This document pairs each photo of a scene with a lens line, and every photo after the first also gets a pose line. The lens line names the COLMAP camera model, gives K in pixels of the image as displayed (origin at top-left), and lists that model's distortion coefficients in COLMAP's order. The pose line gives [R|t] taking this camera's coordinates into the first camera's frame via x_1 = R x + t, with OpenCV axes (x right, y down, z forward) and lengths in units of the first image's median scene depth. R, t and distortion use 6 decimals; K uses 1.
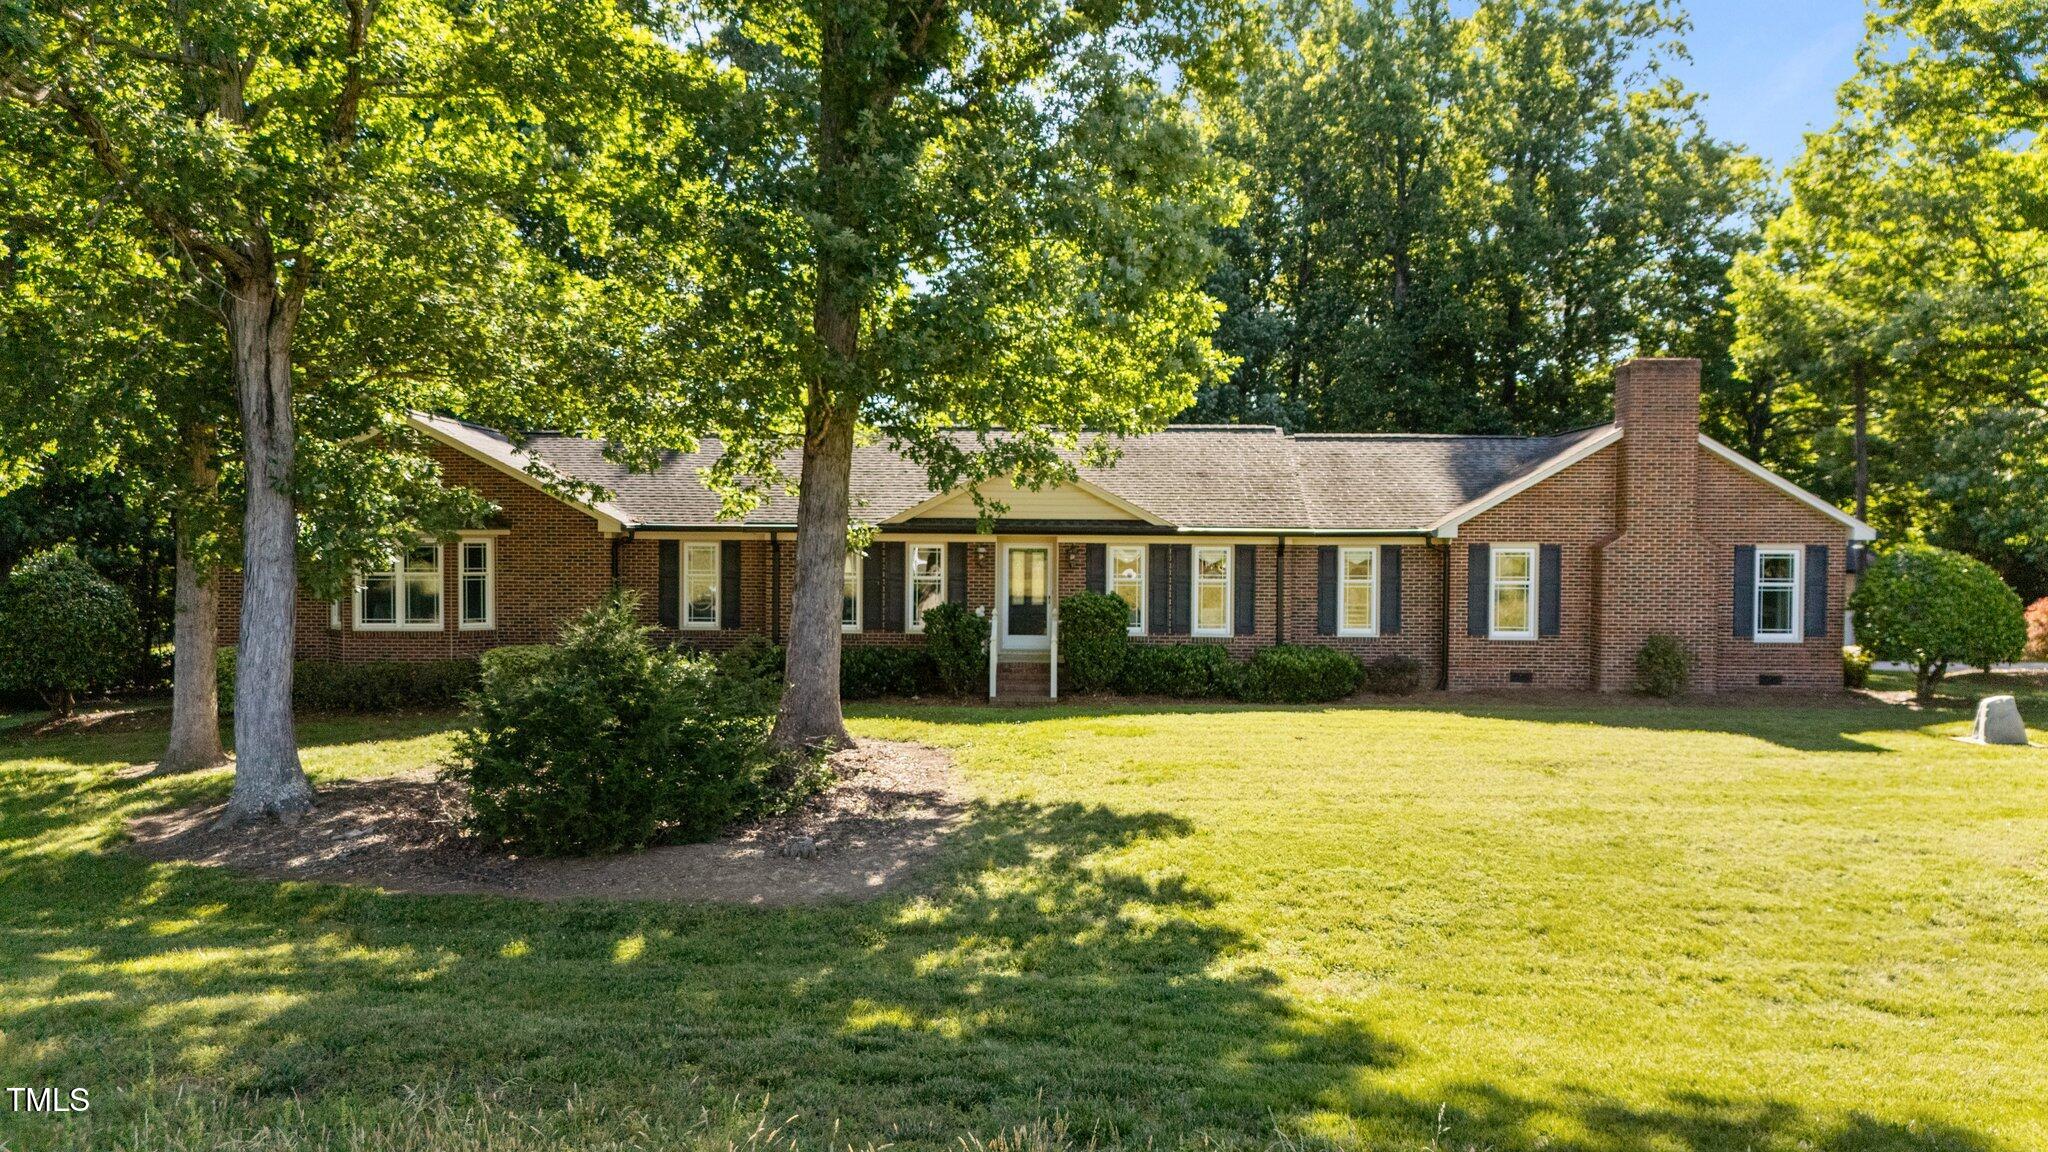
lens RADIAL K [[1438.3, 0, 1025.0], [0, 1438.3, 578.5], [0, 0, 1]] dist [0.083816, 0.003534]
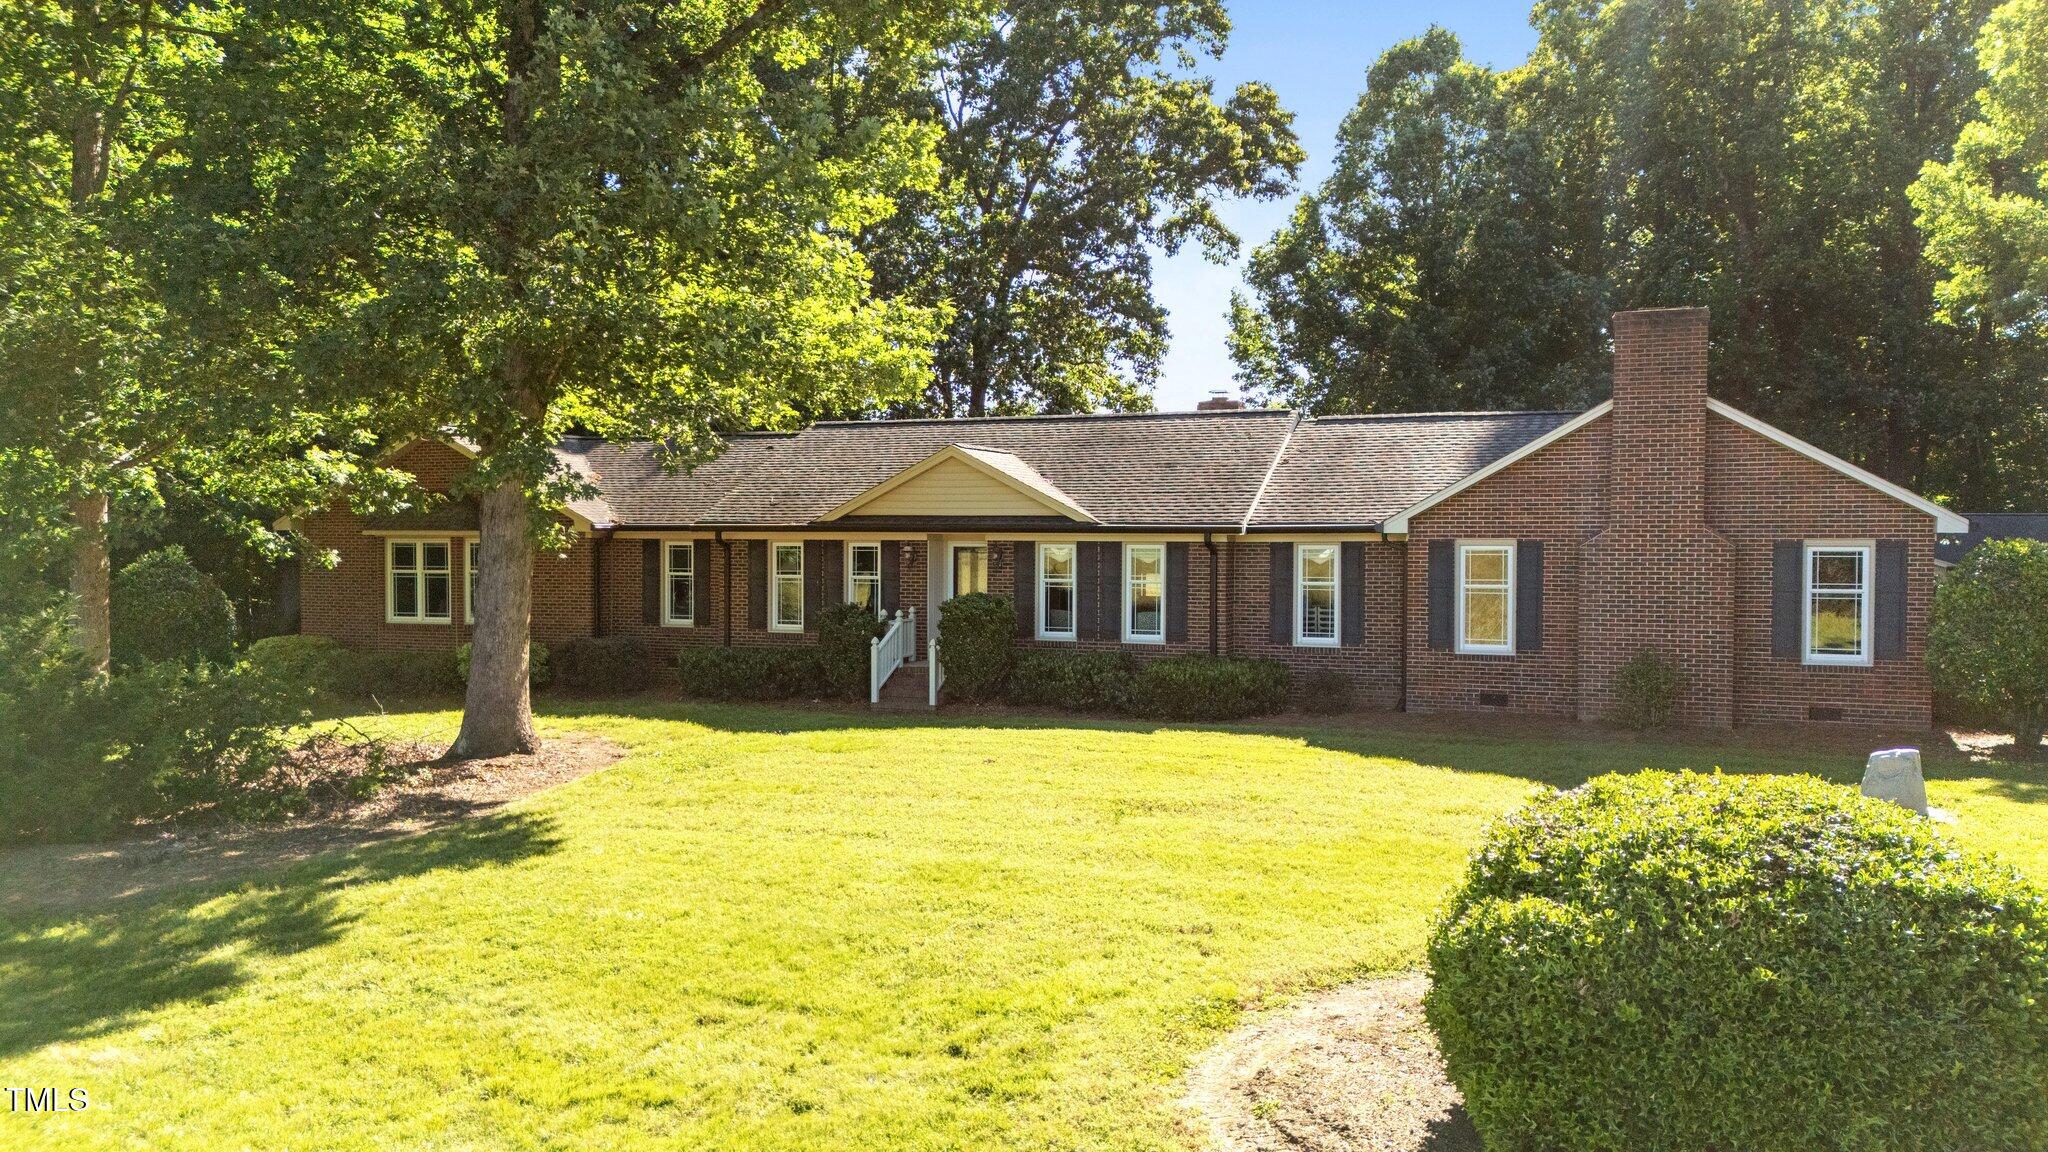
lens RADIAL K [[1438.3, 0, 1024.1], [0, 1438.3, 570.8], [0, 0, 1]] dist [0.083816, 0.003534]
pose [[0.947396, 0.003290, -0.320048, 0.351820], [-0.005659, 0.999963, -0.006471, 0.000835], [0.320015, 0.007942, 0.947379, 0.123916]]
